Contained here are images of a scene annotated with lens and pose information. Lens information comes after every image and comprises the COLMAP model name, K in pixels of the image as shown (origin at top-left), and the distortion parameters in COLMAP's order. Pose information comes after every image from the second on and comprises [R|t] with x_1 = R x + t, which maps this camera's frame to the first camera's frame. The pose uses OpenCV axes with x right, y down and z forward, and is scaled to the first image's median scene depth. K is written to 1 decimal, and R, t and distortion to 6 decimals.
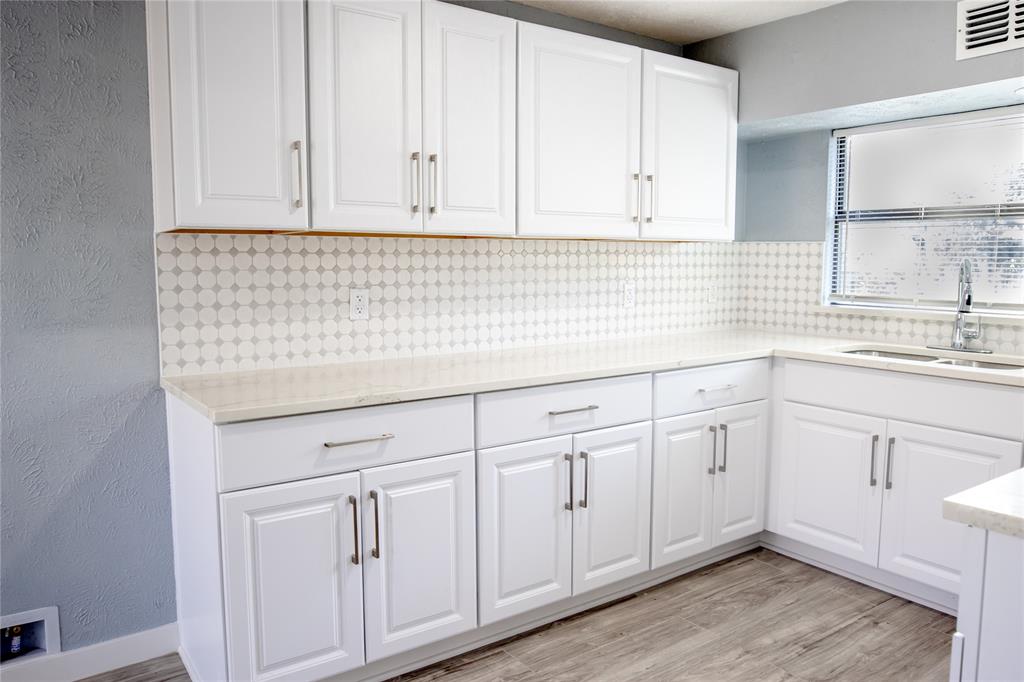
lens RADIAL K [[758.7, 0, 512.0], [0, 758.7, 341.0], [0, 0, 1]] dist [-0.033240, 0.006804]
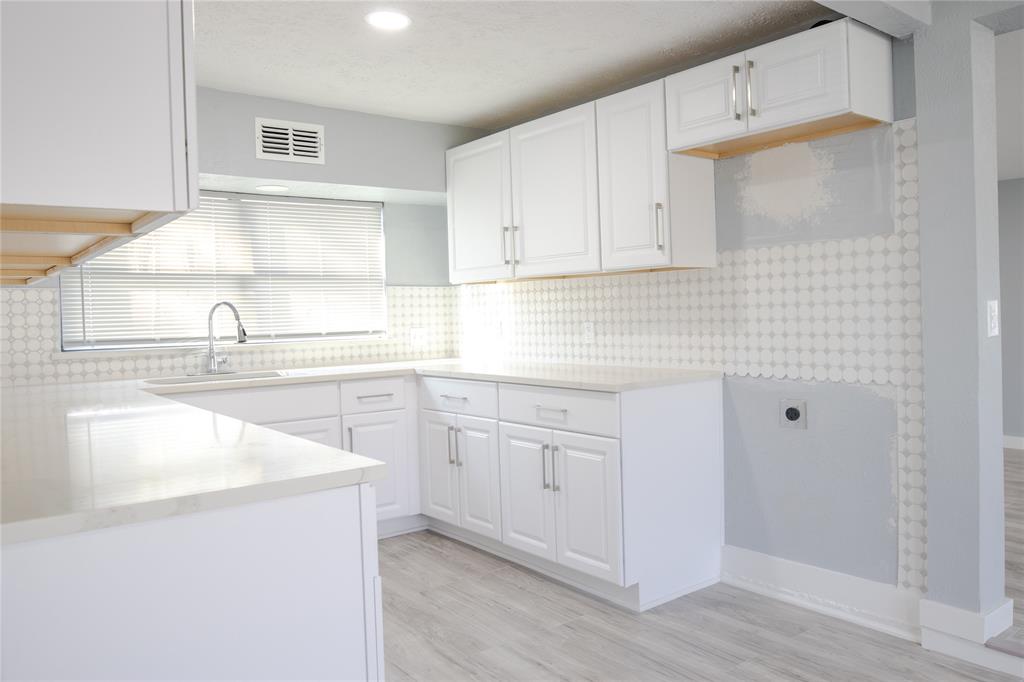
lens RADIAL K [[758.7, 0, 512.0], [0, 758.7, 341.0], [0, 0, 1]] dist [-0.033240, 0.006804]
pose [[-0.050570, -0.033737, 0.998151, -0.832317], [0.131765, 0.990467, 0.040153, -0.033304], [-0.989990, 0.133552, -0.045643, 0.637125]]
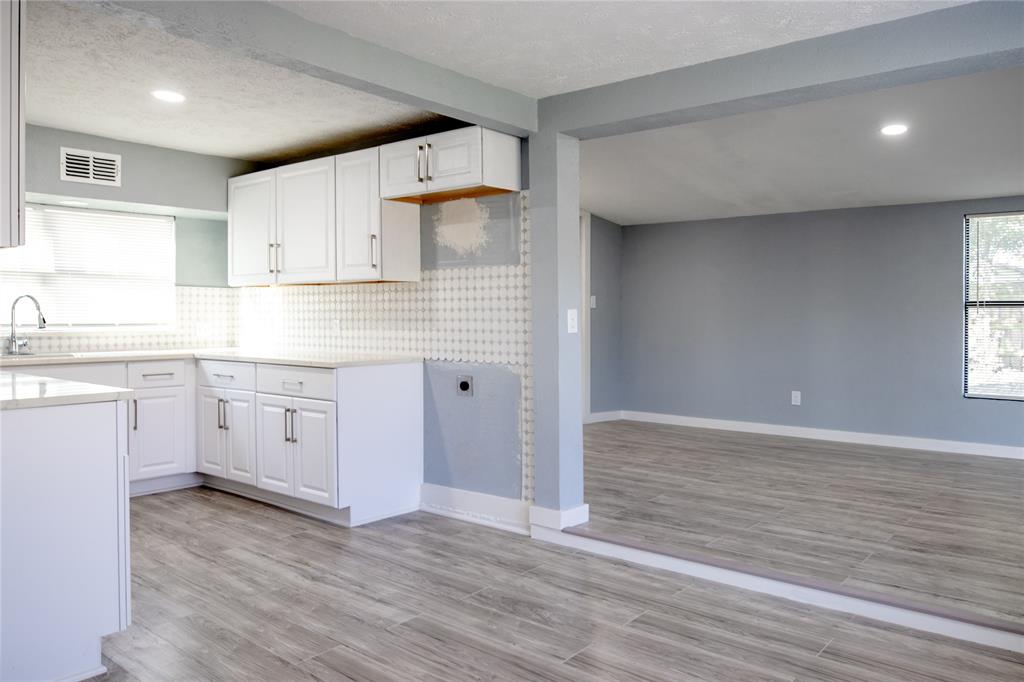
lens RADIAL K [[765.2, 0, 515.6], [0, 765.2, 322.9], [0, 0, 1]] dist [-0.026065, 0.003709]
pose [[-0.267470, -0.008519, 0.963529, -1.351654], [0.102122, 0.994078, 0.037138, -0.007425], [-0.958139, 0.108331, -0.265016, 0.494235]]
